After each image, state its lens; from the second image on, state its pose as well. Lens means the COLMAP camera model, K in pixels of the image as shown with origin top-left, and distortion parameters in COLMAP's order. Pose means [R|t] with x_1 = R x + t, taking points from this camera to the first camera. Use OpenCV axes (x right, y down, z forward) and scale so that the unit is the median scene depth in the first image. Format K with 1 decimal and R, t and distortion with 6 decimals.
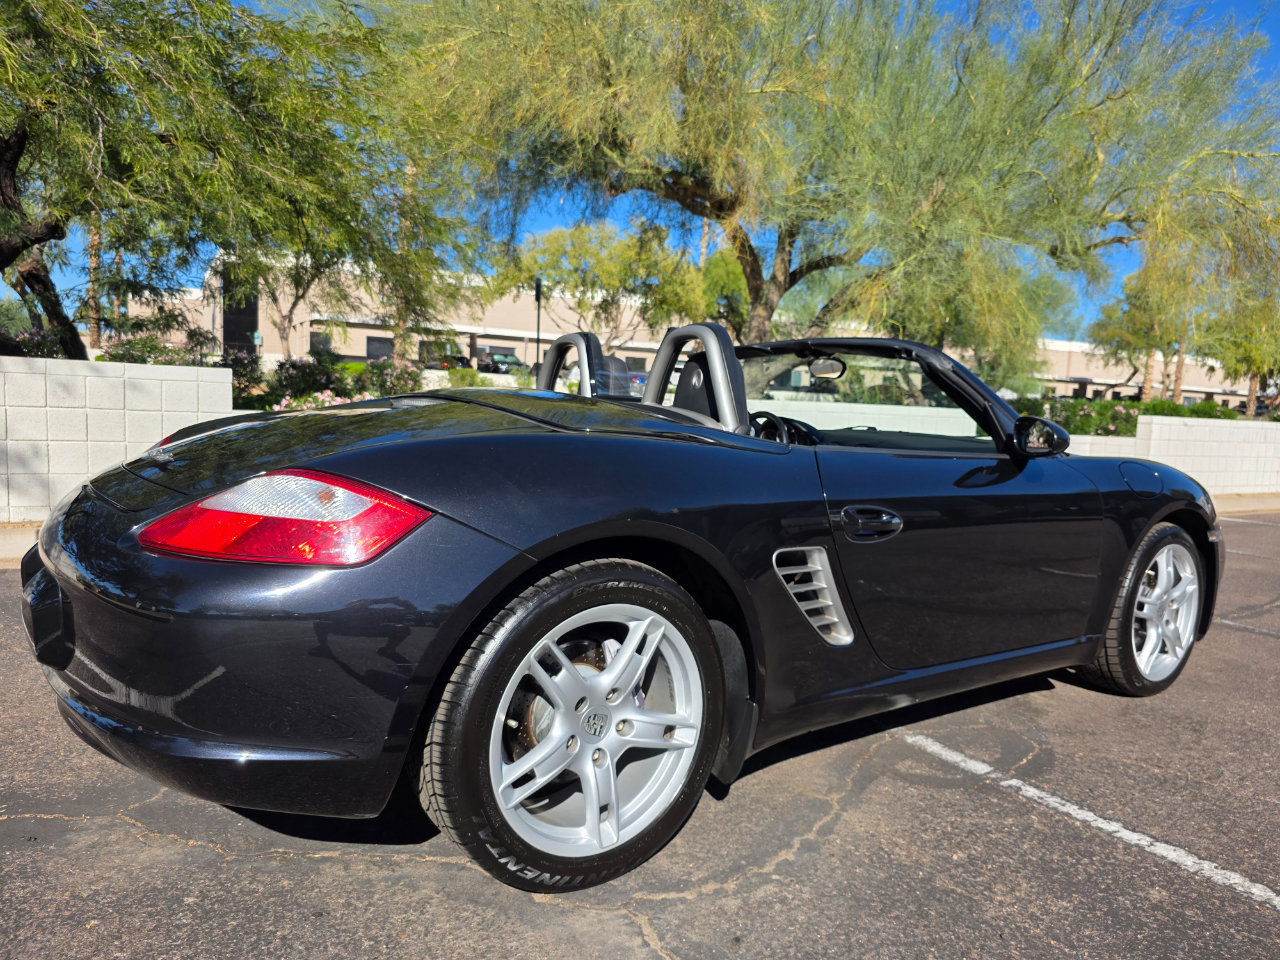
lens RADIAL K [[866.6, 0, 650.0], [0, 866.6, 469.5], [0, 0, 1]] dist [0.037971, -0.031860]
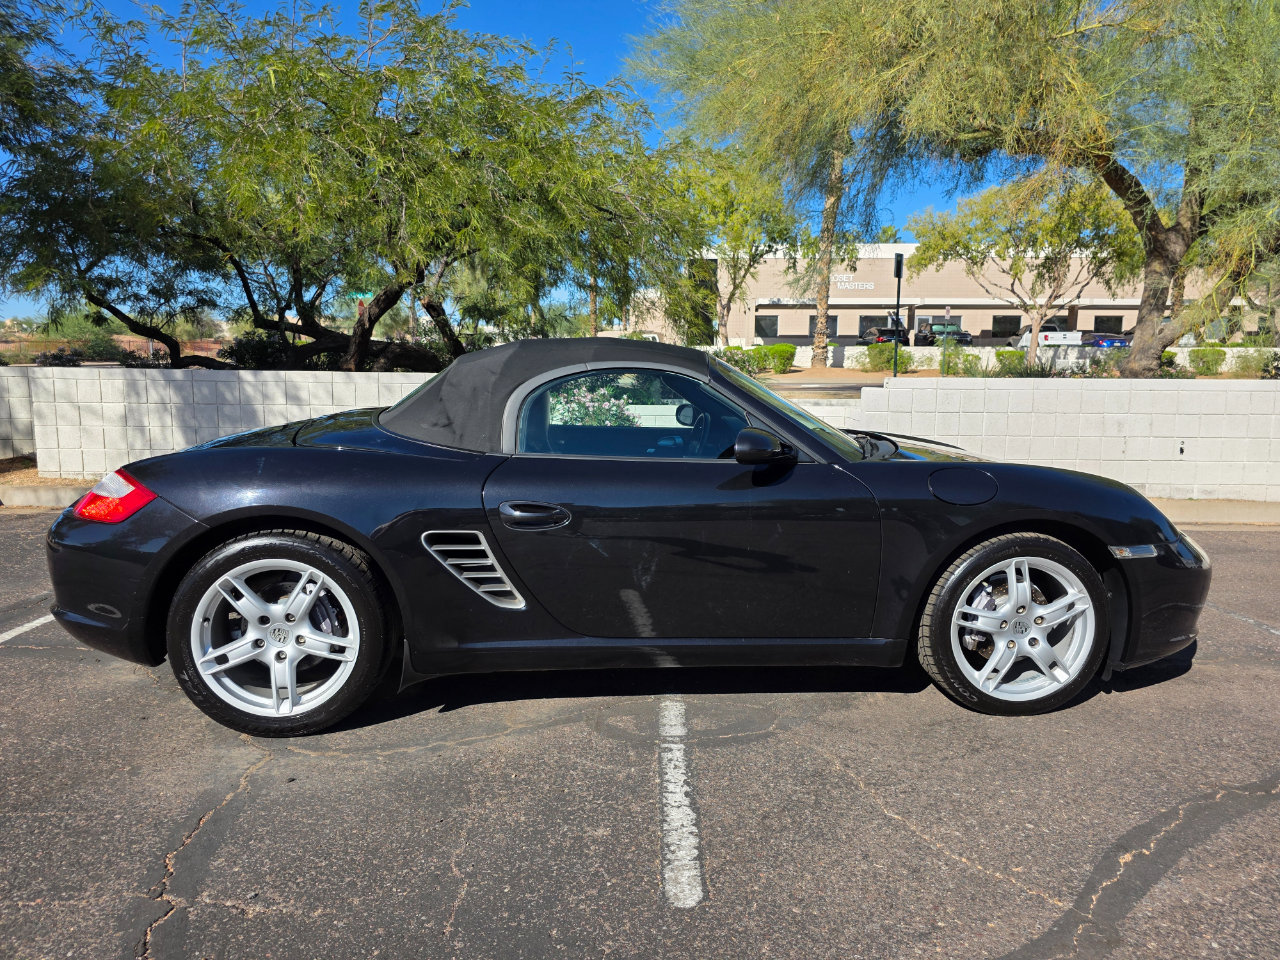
lens RADIAL K [[855.7, 0, 647.3], [0, 855.7, 463.1], [0, 0, 1]] dist [0.052252, -0.045294]
pose [[0.857519, 0.020425, -0.514046, 0.216875], [-0.006965, 0.999581, 0.028098, -0.010958], [0.514405, -0.020514, 0.857302, 0.002736]]
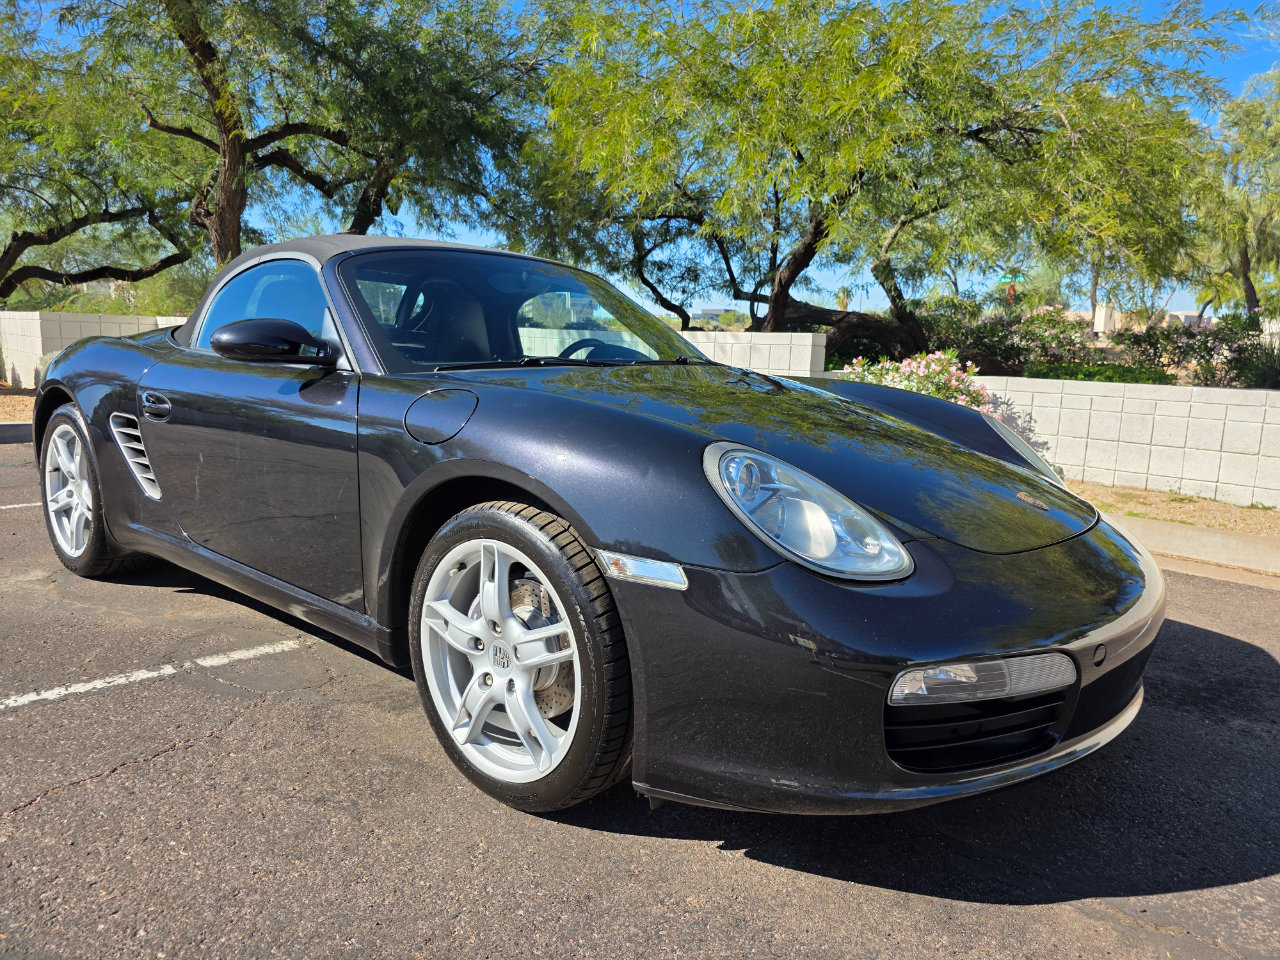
lens RADIAL K [[866.6, 0, 650.0], [0, 866.6, 469.5], [0, 0, 1]] dist [0.037971, -0.031860]
pose [[0.245252, 0.099168, -0.964374, 0.344987], [-0.091816, 0.992659, 0.078727, -0.002562], [0.965102, 0.069237, 0.252557, 0.287038]]
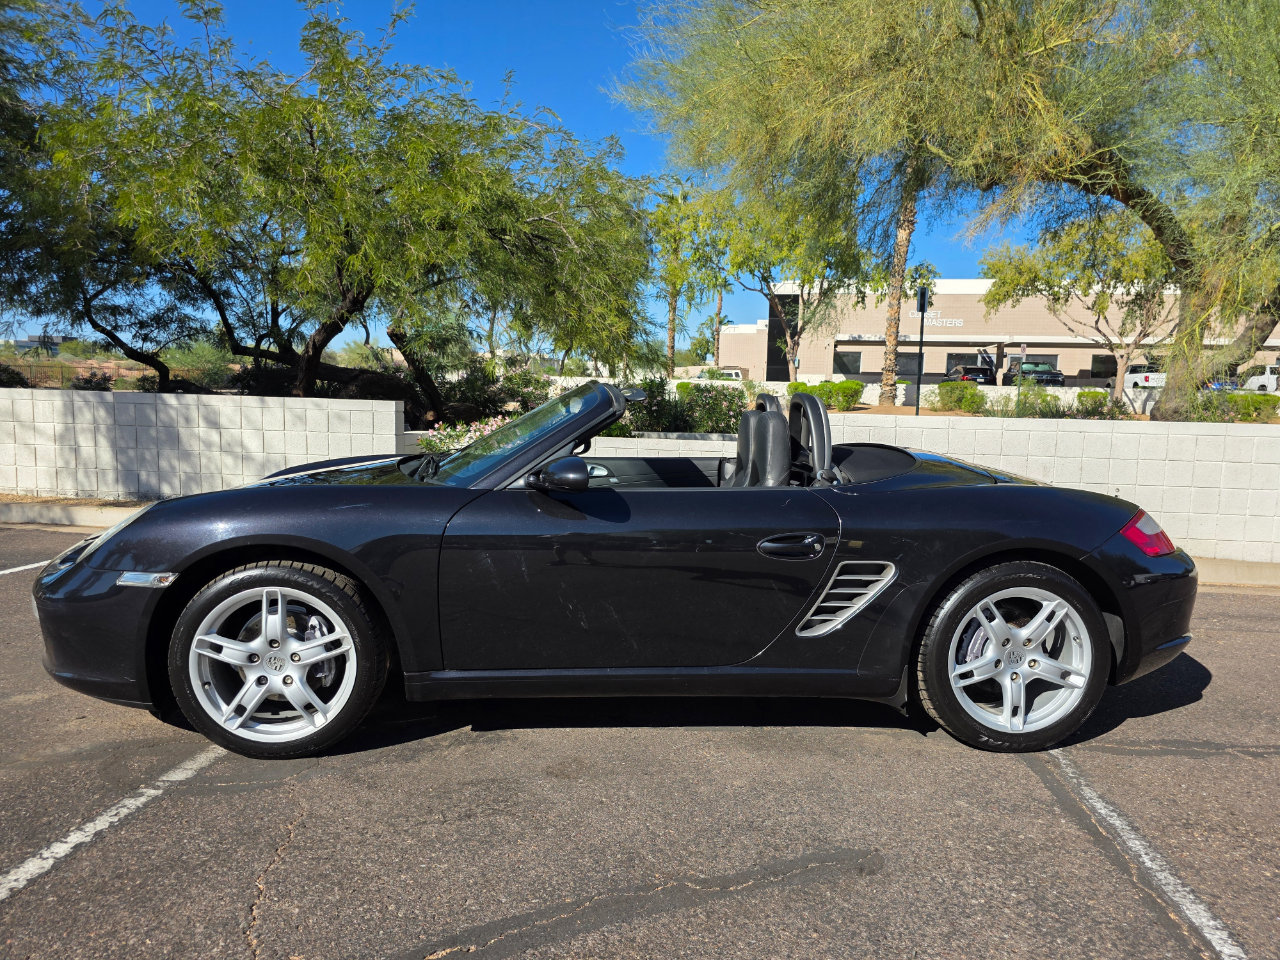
lens RADIAL K [[857.2, 0, 655.1], [0, 857.2, 481.6], [0, 0, 1]] dist [0.042114, -0.032427]
pose [[0.794111, 0.033334, -0.606858, 0.346695], [-0.033901, 0.999370, 0.010533, -0.012174], [0.606826, 0.012209, 0.794741, 0.118259]]
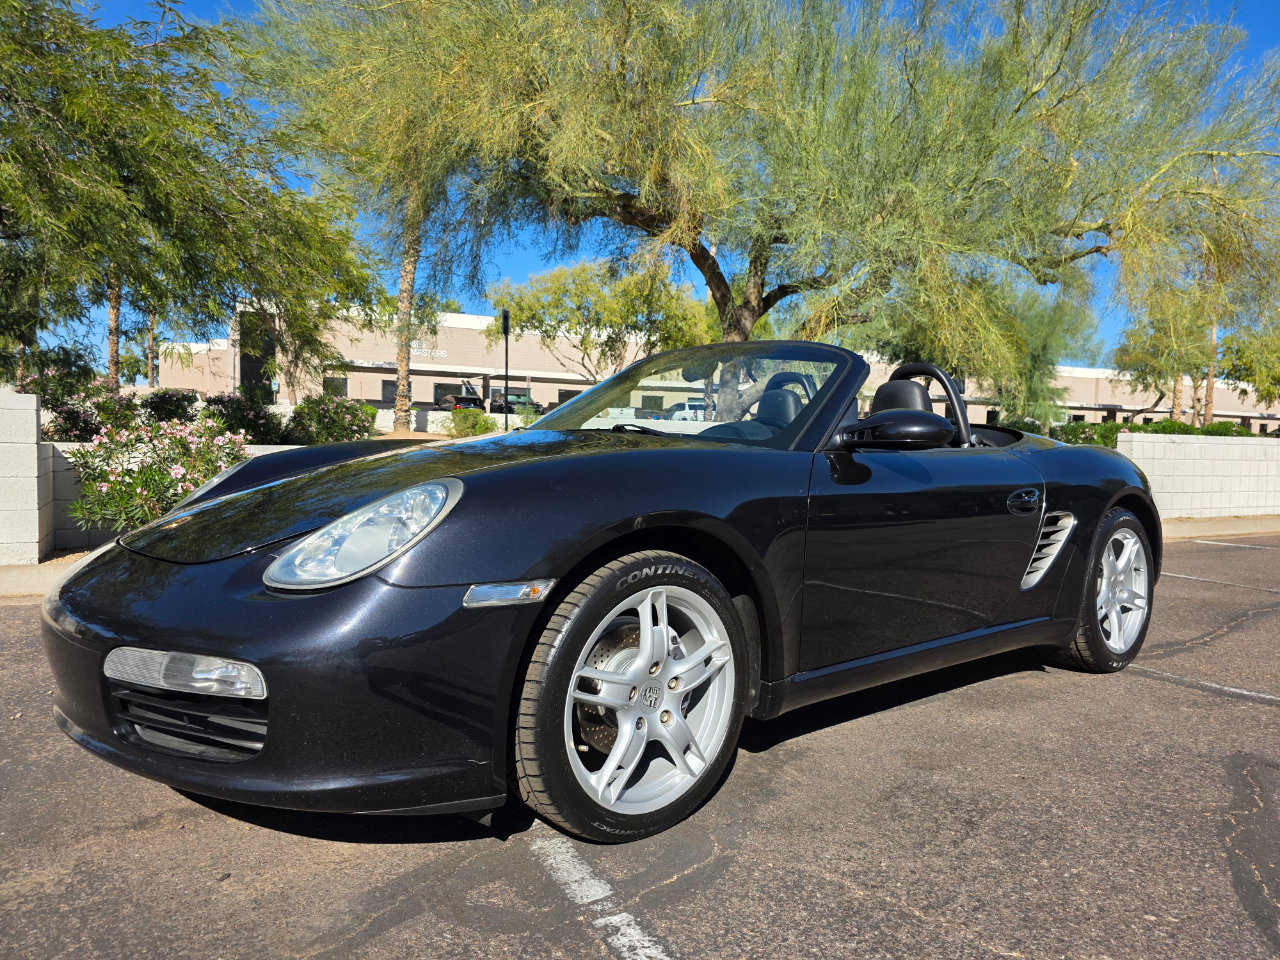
lens RADIAL K [[856.7, 0, 650.5], [0, 856.7, 471.7], [0, 0, 1]] dist [0.049525, -0.042520]
pose [[0.999043, -0.022002, -0.037808, 0.107032], [0.020398, 0.998897, -0.042296, 0.008902], [0.038697, 0.041485, 0.998389, 0.071064]]
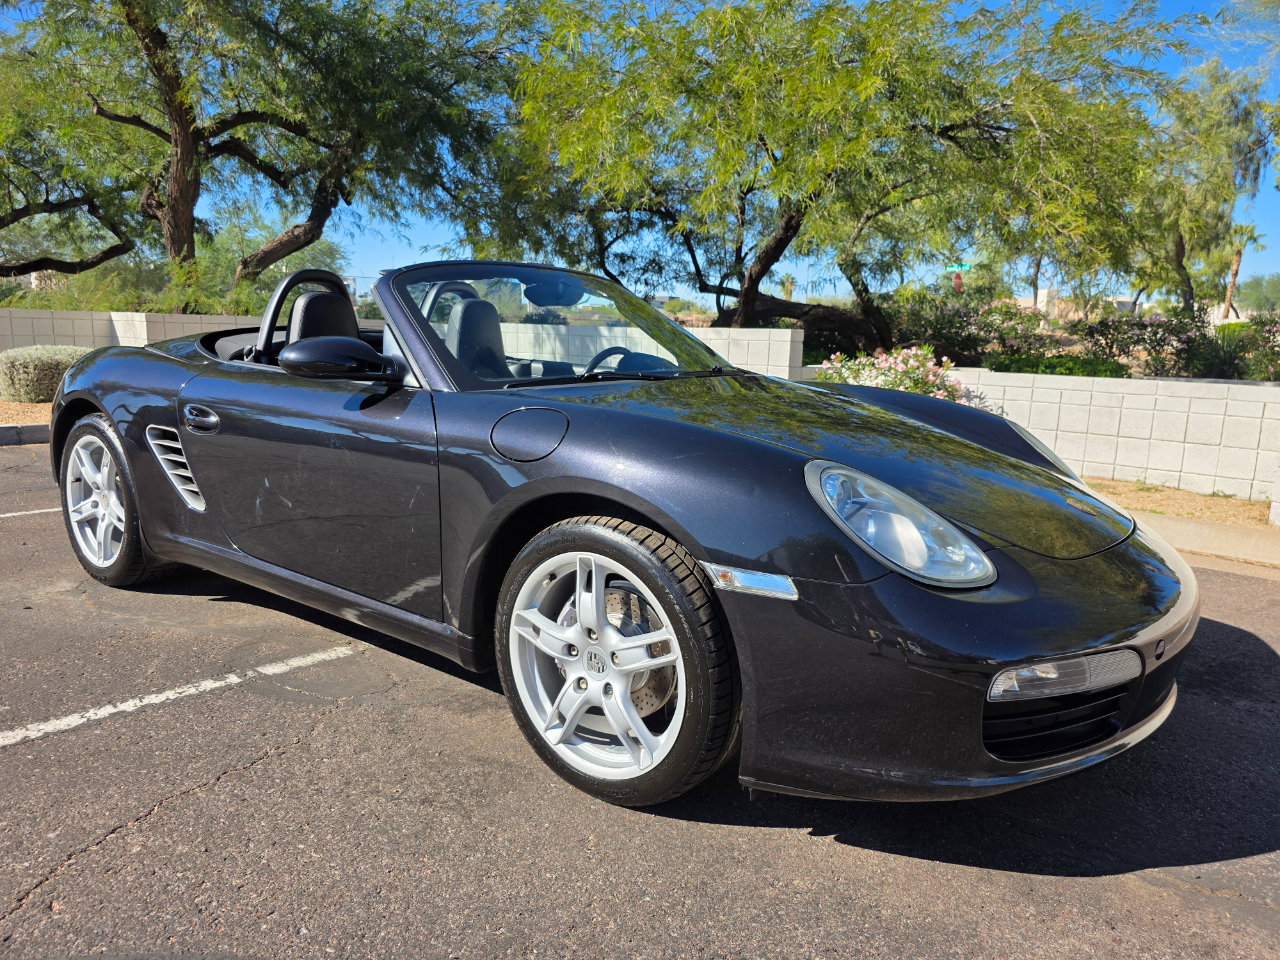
lens RADIAL K [[867.9, 0, 640.0], [0, 867.9, 480.0], [0, 0, 1]] dist [0.036434, -0.031846]
pose [[0.293191, 0.119589, -0.948545, 0.346954], [-0.083181, 0.991574, 0.099303, -0.006372], [0.952429, 0.049786, 0.300668, 0.256966]]
